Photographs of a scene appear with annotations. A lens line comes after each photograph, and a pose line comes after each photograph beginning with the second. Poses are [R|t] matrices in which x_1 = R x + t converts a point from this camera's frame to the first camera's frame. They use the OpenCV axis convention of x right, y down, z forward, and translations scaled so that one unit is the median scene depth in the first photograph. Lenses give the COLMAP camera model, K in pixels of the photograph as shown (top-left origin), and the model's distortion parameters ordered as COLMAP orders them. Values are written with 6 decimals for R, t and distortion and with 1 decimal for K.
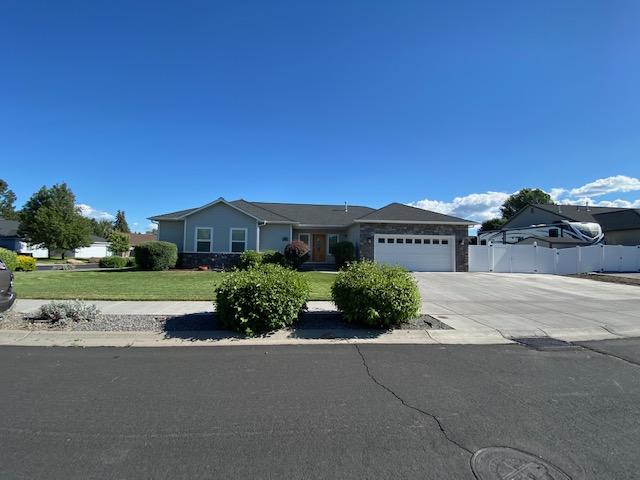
lens RADIAL K [[256.3, 0, 320.0], [0, 256.3, 240.0], [0, 0, 1]] dist [0.000825, -0.000103]
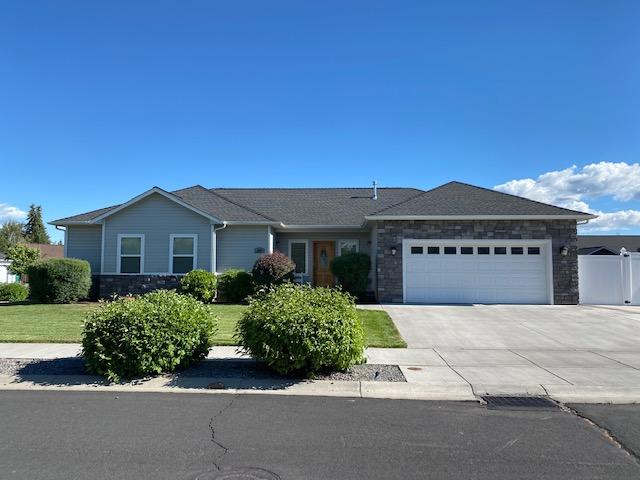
lens RADIAL K [[491.8, 0, 320.0], [0, 491.8, 240.0], [0, 0, 1]] dist [0.001534, 0.001683]
pose [[0.988968, -0.021699, -0.146532, 0.188216], [0.019289, 0.999655, -0.017851, -0.005777], [0.146869, 0.014828, 0.989045, -0.129582]]
